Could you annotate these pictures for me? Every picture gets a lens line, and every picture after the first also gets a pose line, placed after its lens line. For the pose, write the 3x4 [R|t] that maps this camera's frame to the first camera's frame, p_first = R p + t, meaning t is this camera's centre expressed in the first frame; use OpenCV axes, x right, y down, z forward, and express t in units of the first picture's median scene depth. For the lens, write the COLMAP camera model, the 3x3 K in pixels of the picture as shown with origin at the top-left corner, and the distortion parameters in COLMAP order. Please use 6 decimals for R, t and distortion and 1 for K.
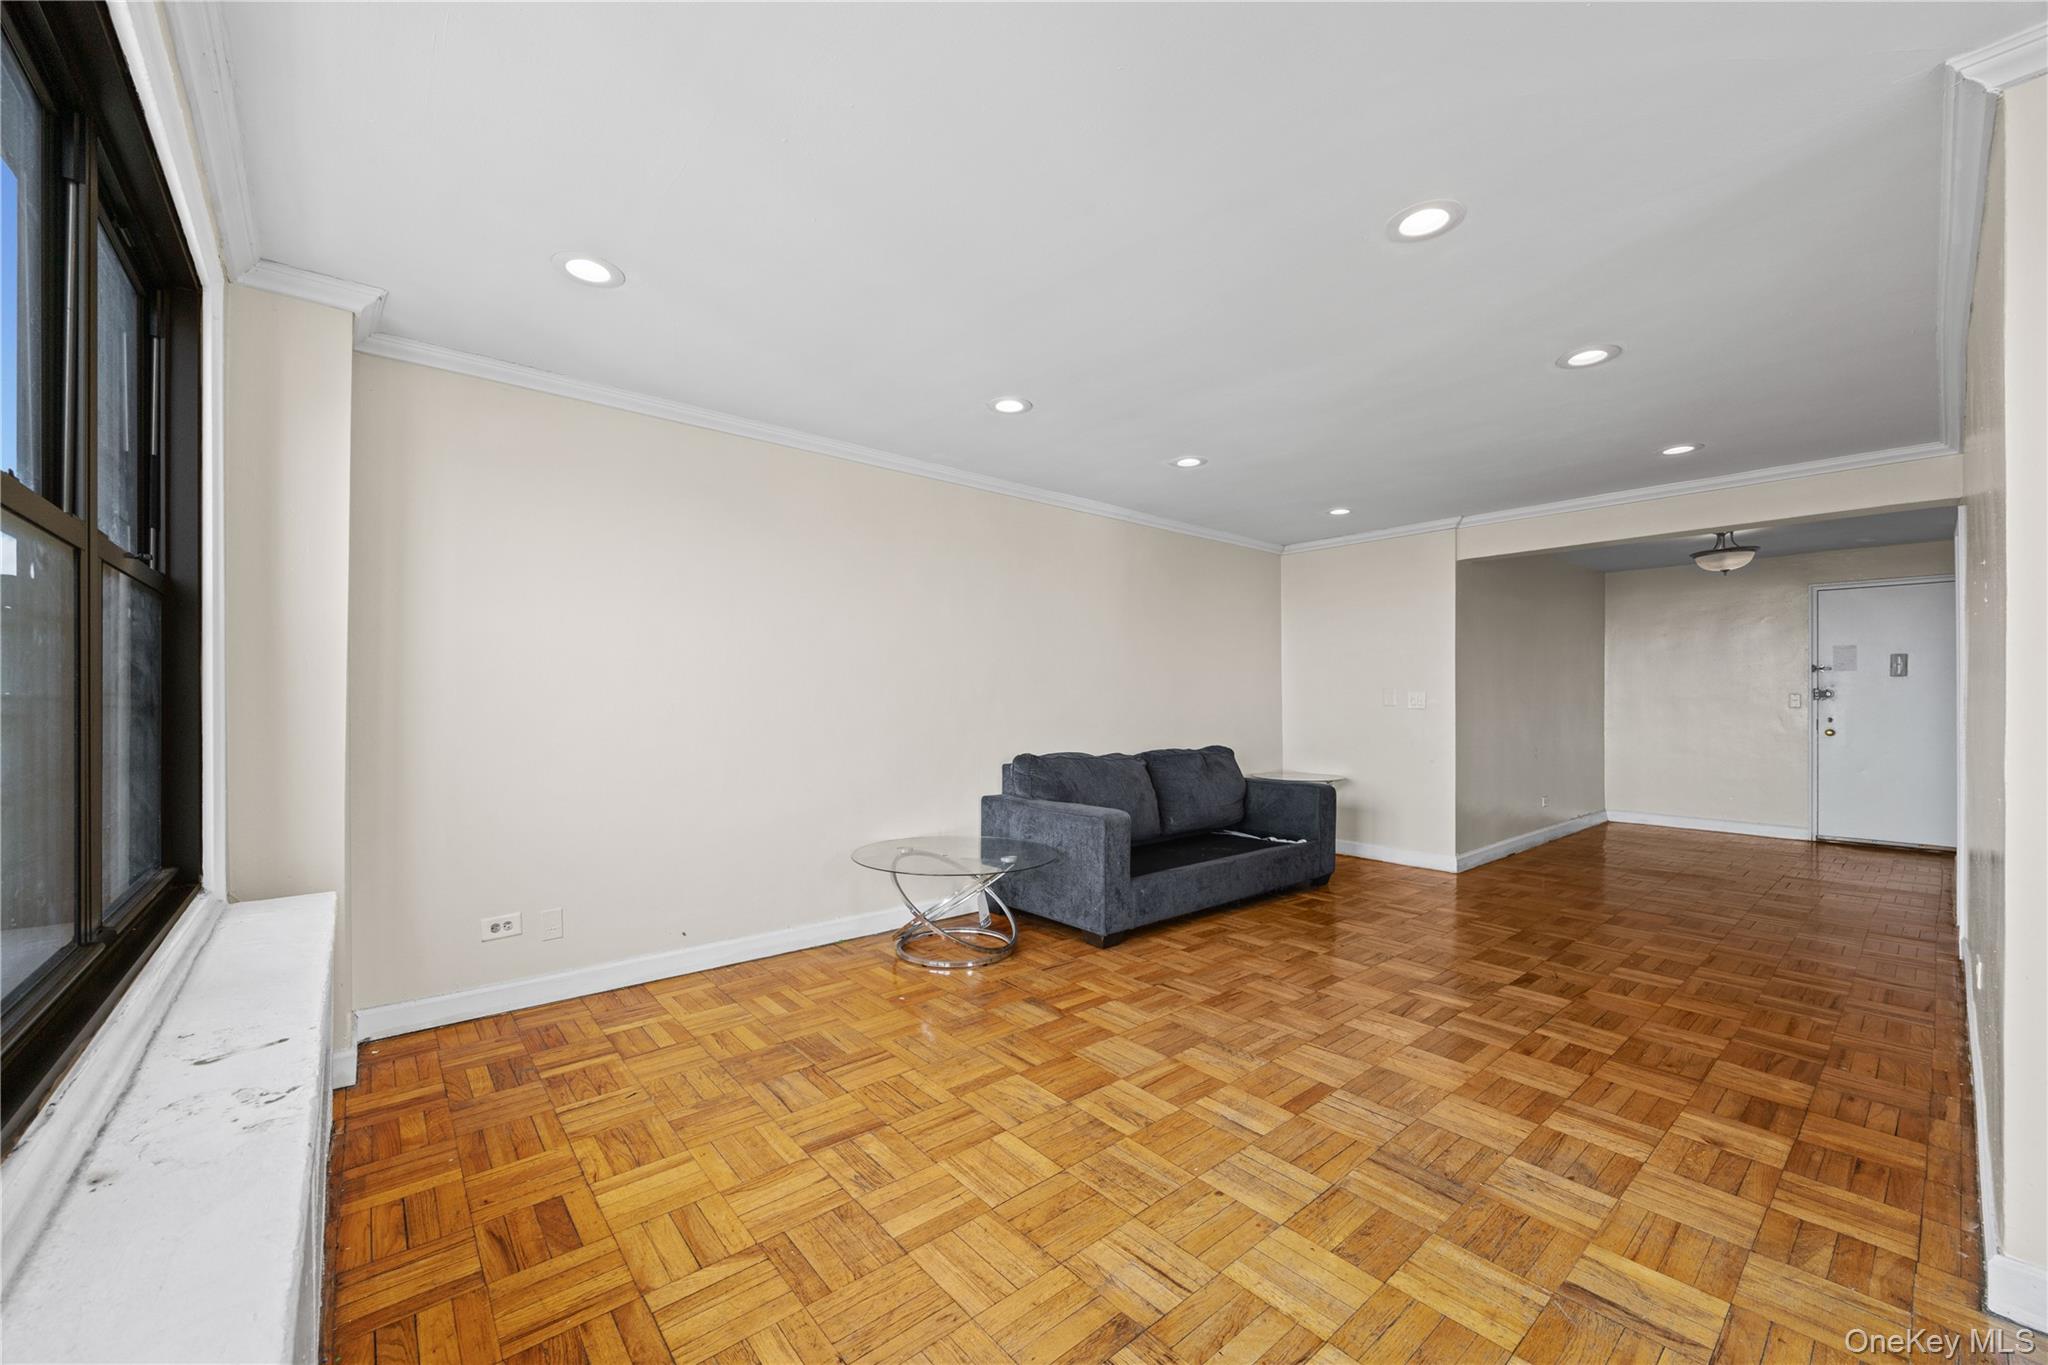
lens RADIAL K [[791.7, 0, 1018.4], [0, 791.7, 699.1], [0, 0, 1]] dist [0.000303, -0.000159]
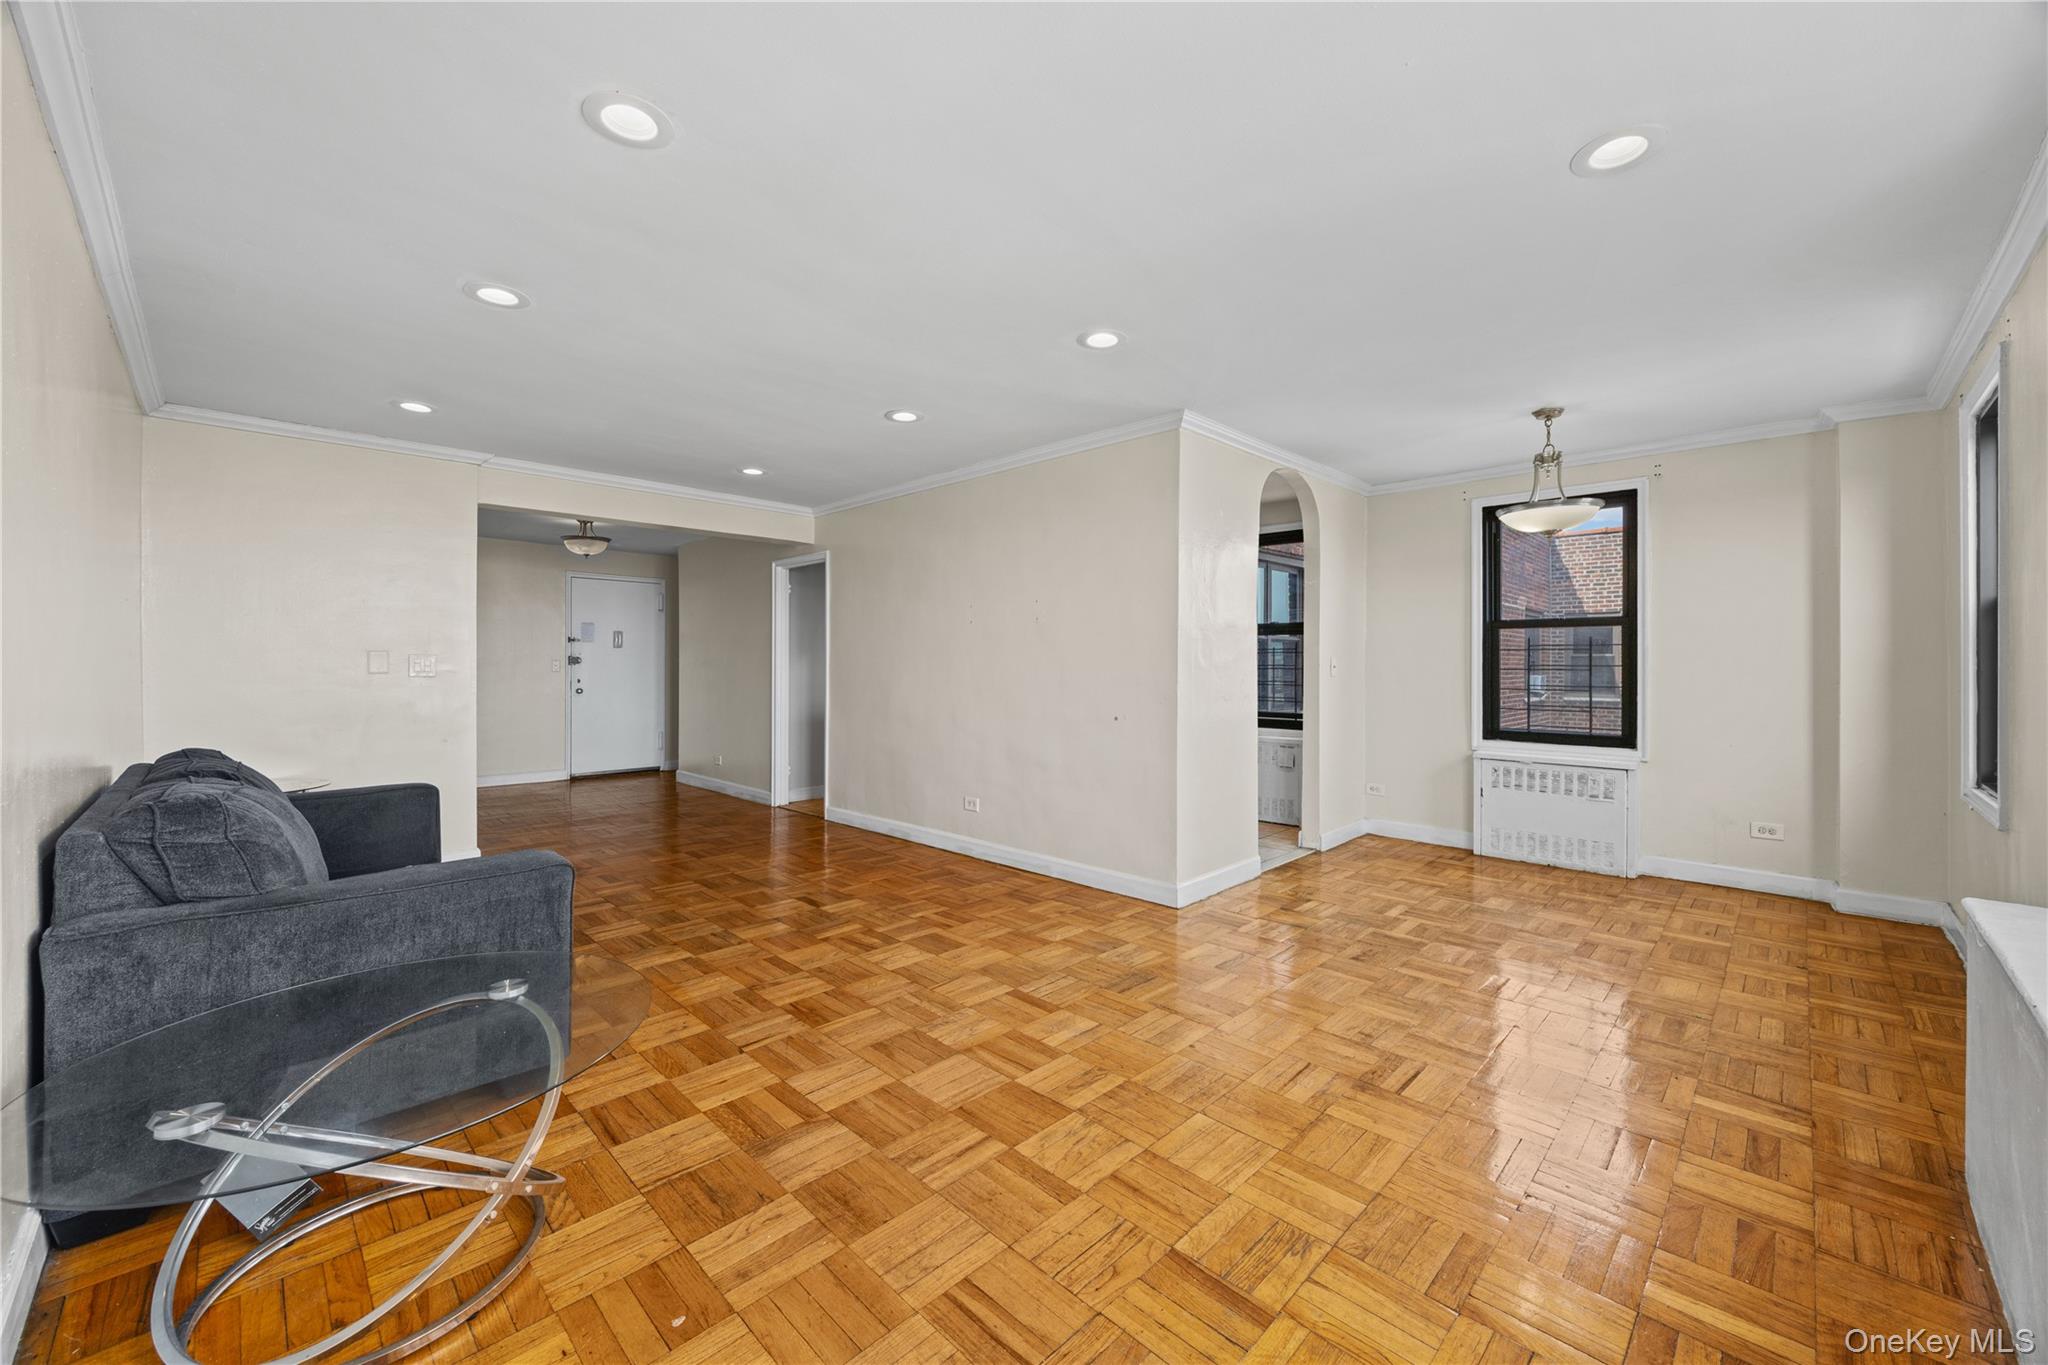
lens RADIAL K [[791.7, 0, 1031.5], [0, 791.7, 661.7], [0, 0, 1]] dist [0.000303, -0.000159]
pose [[-0.088493, 0.004797, 0.996065, -0.558935], [-0.002759, 0.999983, -0.005061, -0.000230], [-0.996073, -0.003196, -0.088478, 0.754888]]
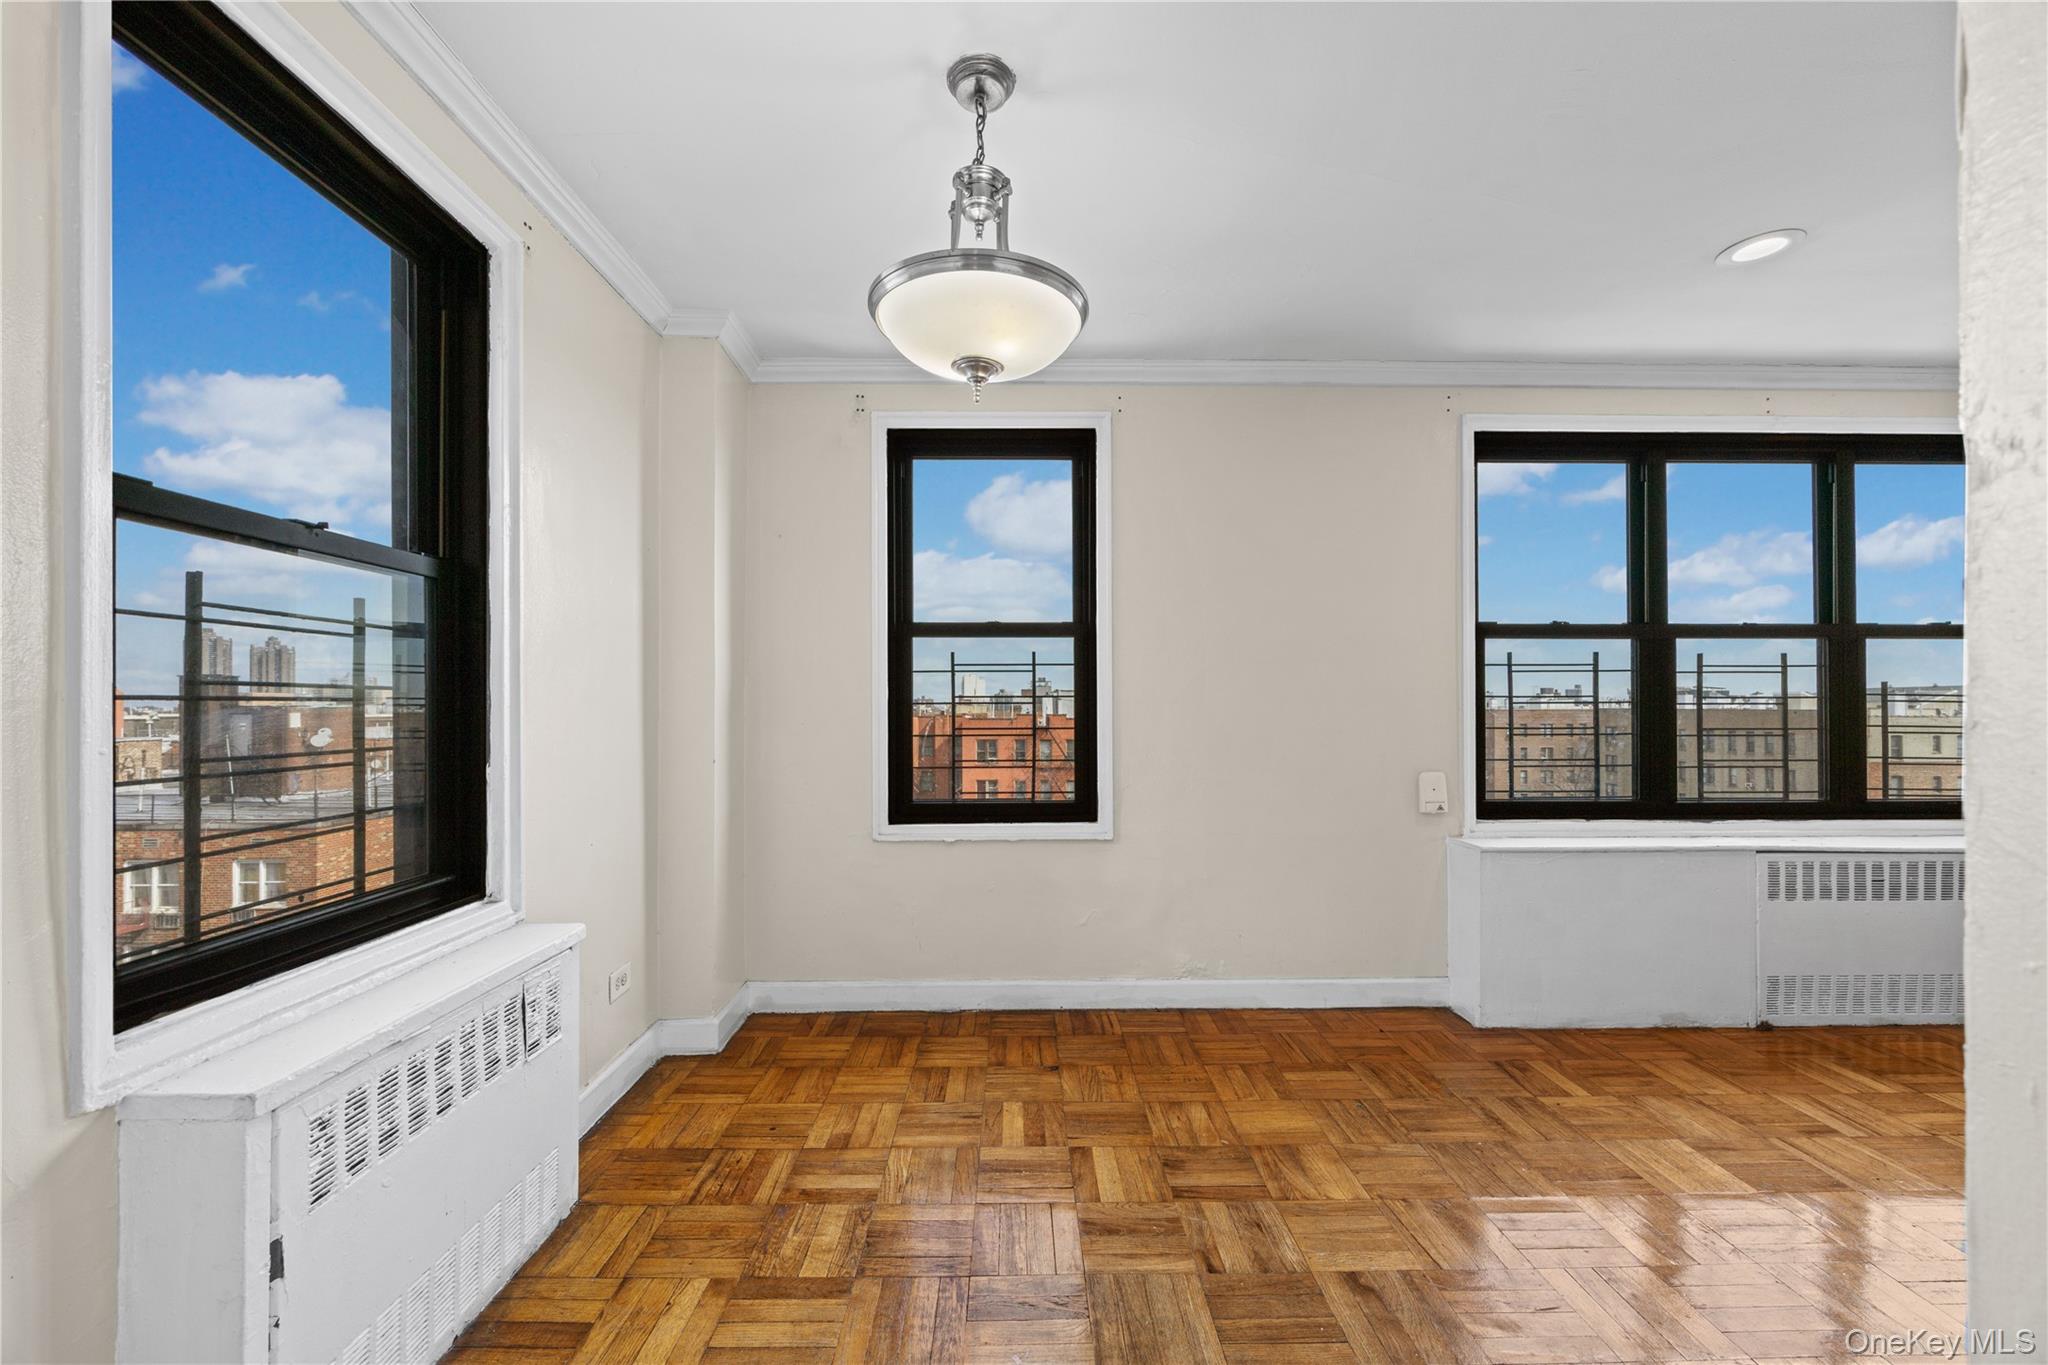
lens RADIAL K [[791.7, 0, 1013.3], [0, 791.7, 706.8], [0, 0, 1]] dist [0.000303, -0.000159]
pose [[-0.644684, 0.000570, -0.764449, 0.852435], [0.001633, 0.999998, -0.000632, 0.009534], [0.764447, -0.001656, -0.644684, 0.237824]]
